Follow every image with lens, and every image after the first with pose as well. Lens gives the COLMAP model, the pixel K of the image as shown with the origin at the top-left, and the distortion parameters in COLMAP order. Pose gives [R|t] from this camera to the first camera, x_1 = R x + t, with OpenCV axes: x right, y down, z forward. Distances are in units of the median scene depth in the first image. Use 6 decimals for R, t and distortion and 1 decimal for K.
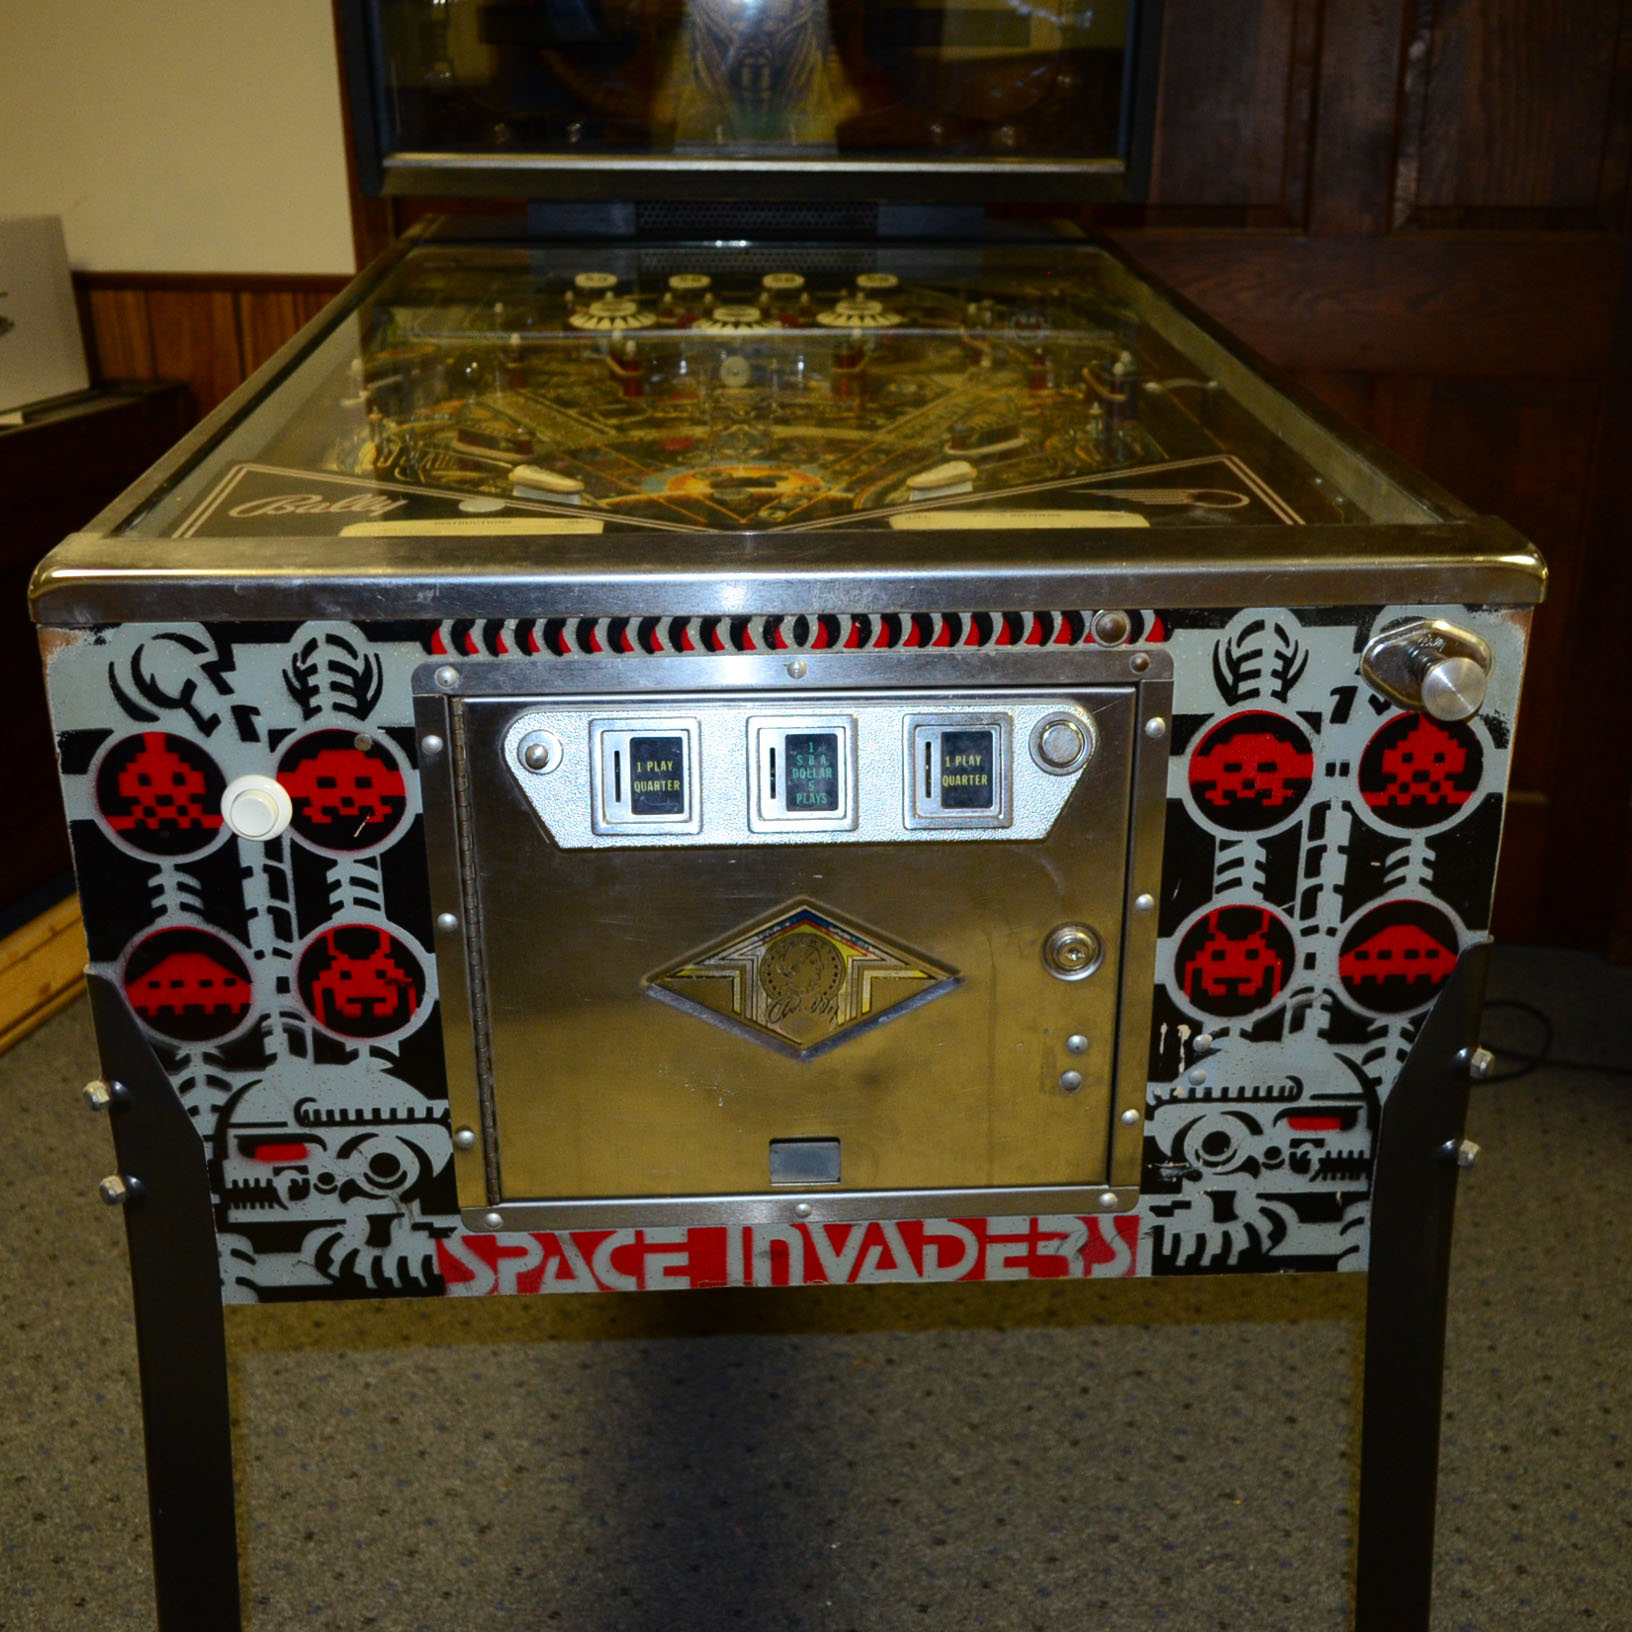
lens RADIAL K [[1912.8, 0, 818.0], [0, 1912.8, 828.2], [0, 0, 1]] dist [-0.012800, 0.000000]
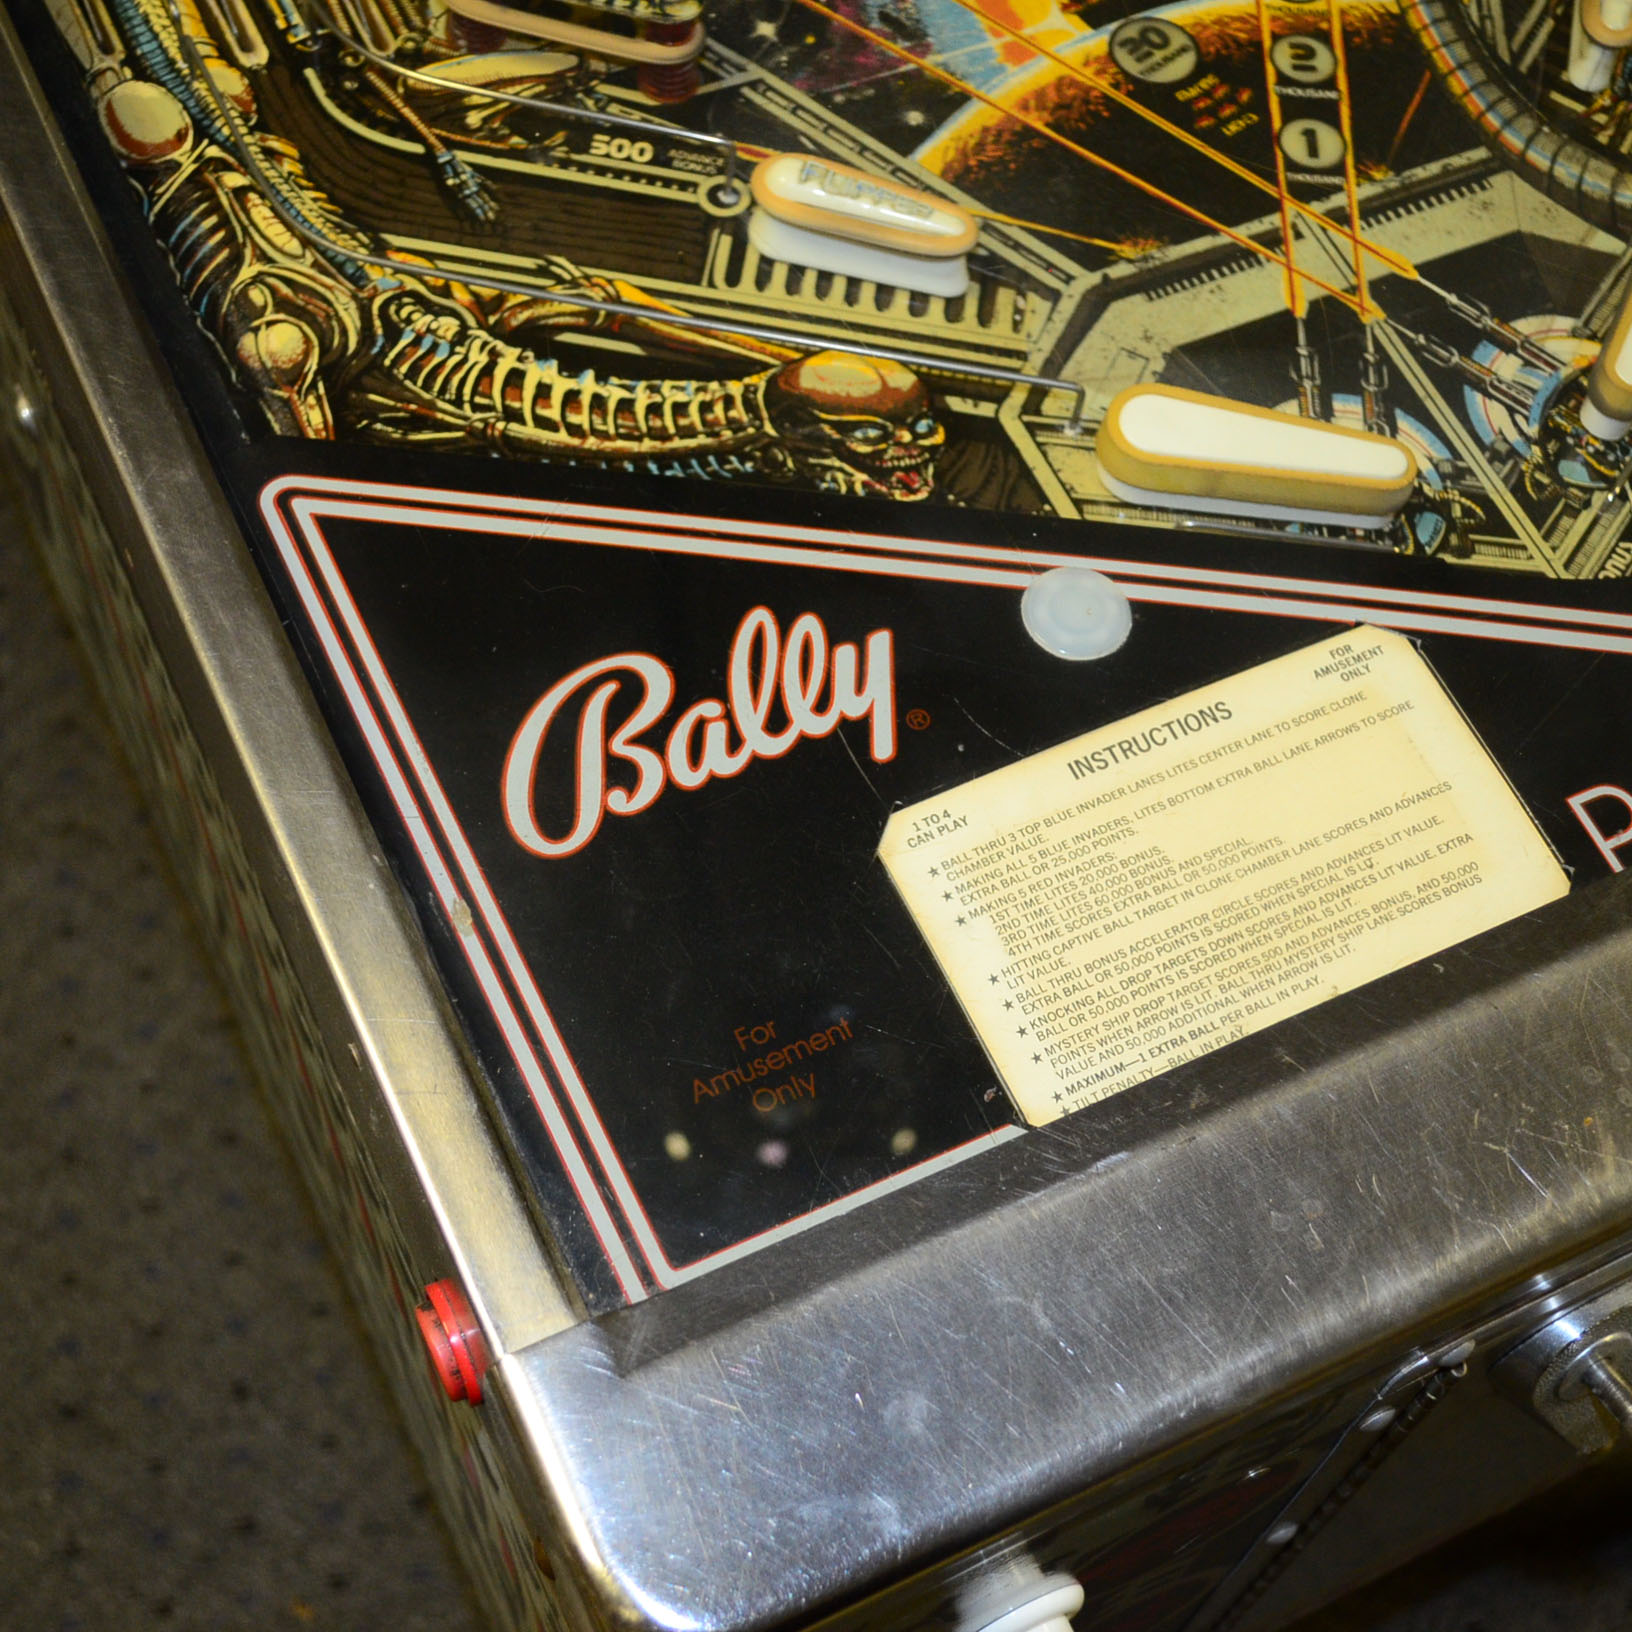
lens RADIAL K [[2440.3, 0, 839.0], [0, 2440.3, 862.9], [0, 0, 1]] dist [-0.019073, 0.000000]
pose [[0.913178, -0.312212, 0.261971, -0.392142], [0.081864, 0.770192, 0.632537, -0.484170], [-0.399254, -0.556173, 0.728881, 0.636570]]
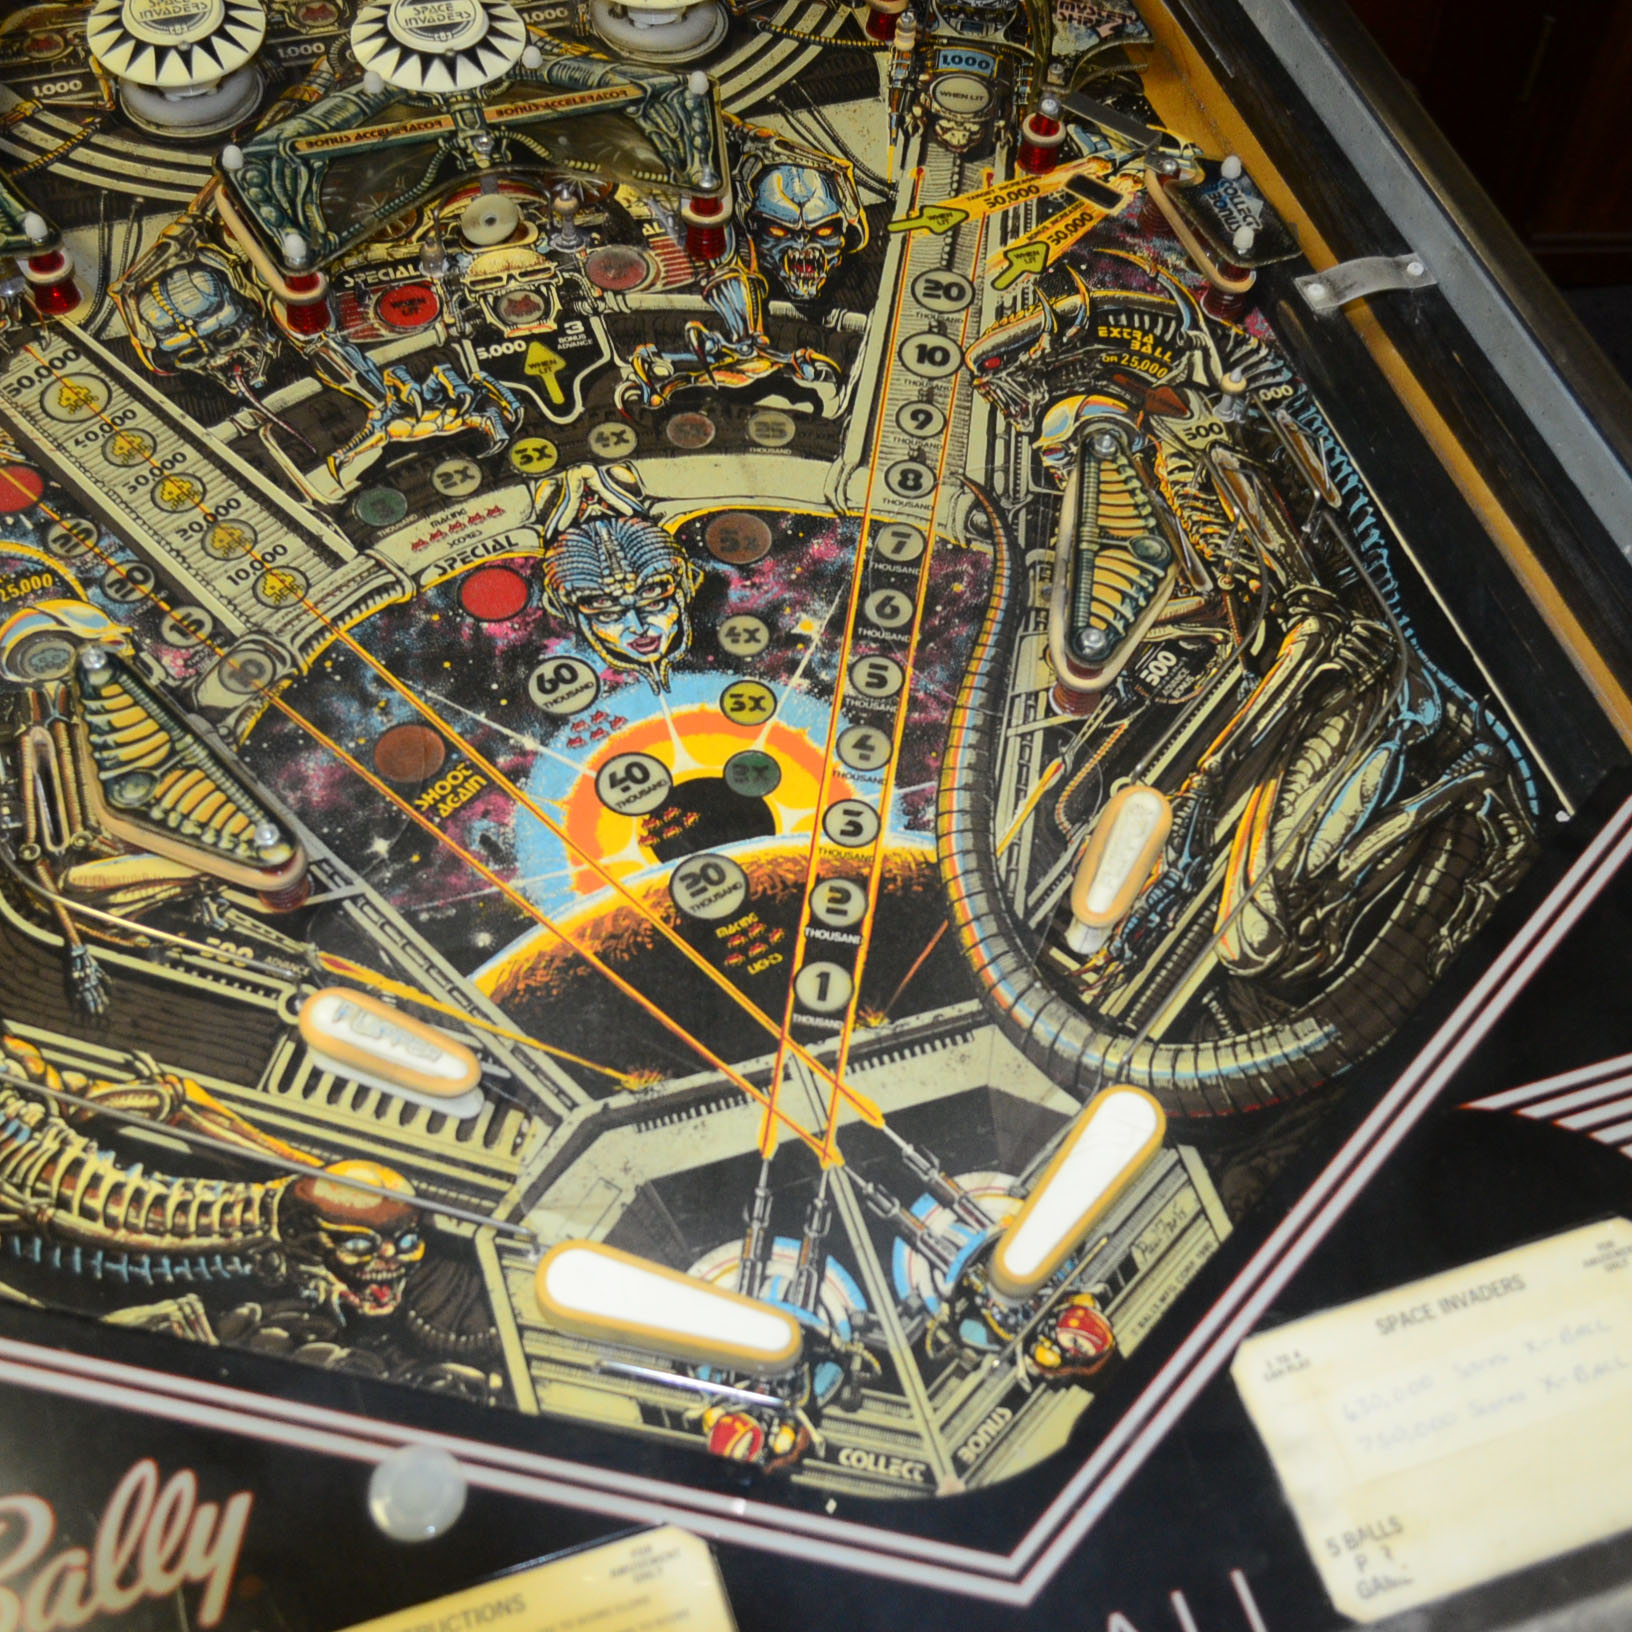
lens RADIAL K [[2131.1, 0, 832.0], [0, 2131.1, 837.9], [0, 0, 1]] dist [-0.021667, 0.000000]
pose [[0.959572, -0.196238, 0.201773, -0.156811], [0.057983, 0.839316, 0.540544, -0.613436], [-0.275427, -0.506991, 0.816762, 0.649538]]
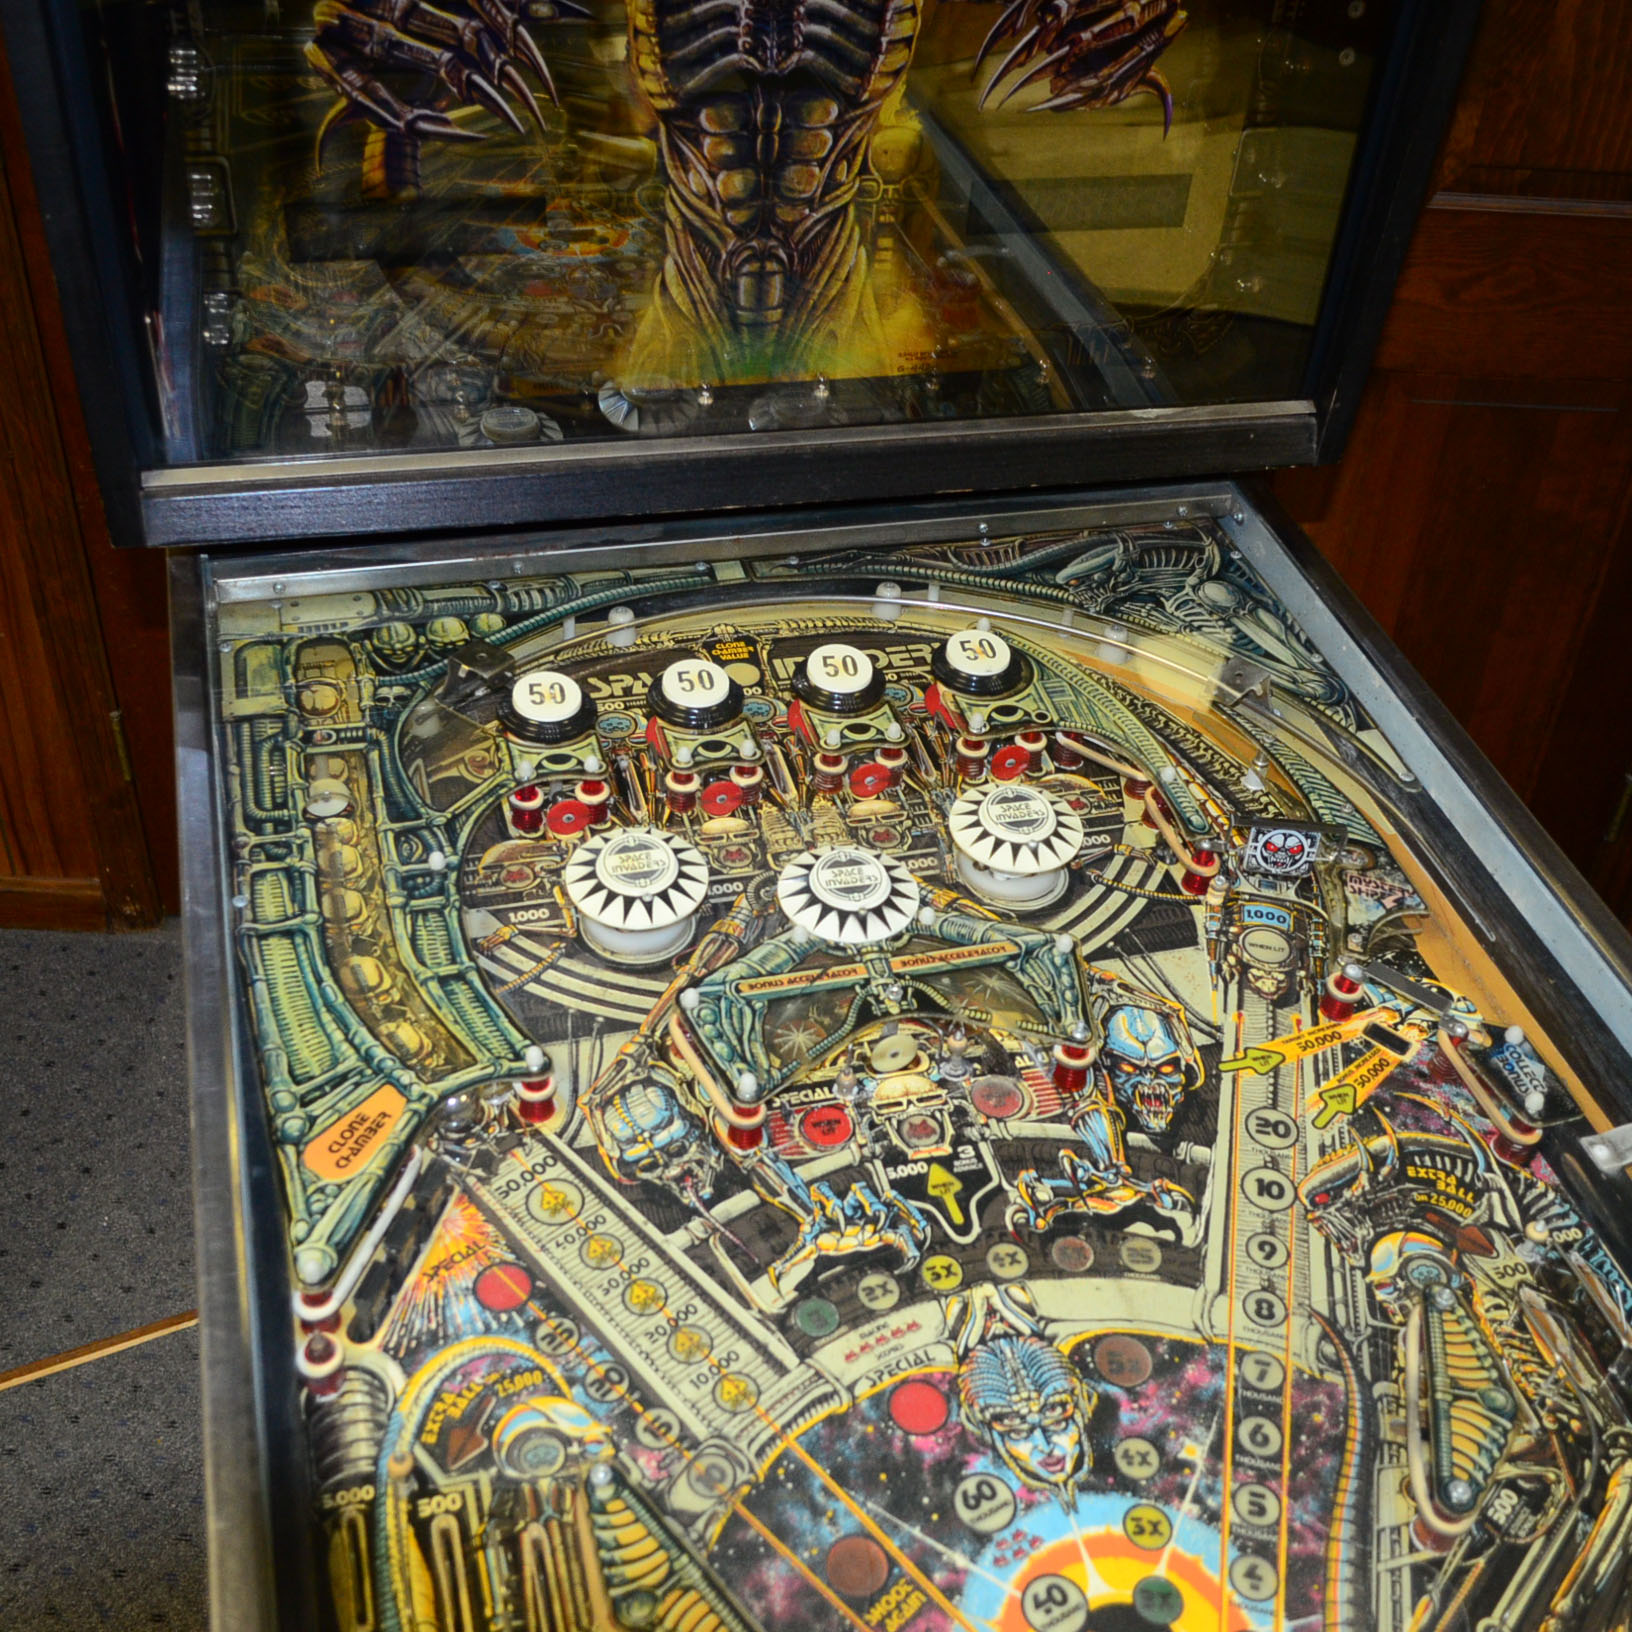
lens RADIAL K [[1912.8, 0, 827.8], [0, 1912.8, 836.1], [0, 0, 1]] dist [-0.012800, 0.000000]
pose [[0.973246, -0.094407, 0.209472, -0.283660], [0.028467, 0.954207, 0.297790, -0.744909], [-0.227993, -0.283860, 0.931366, 0.692344]]
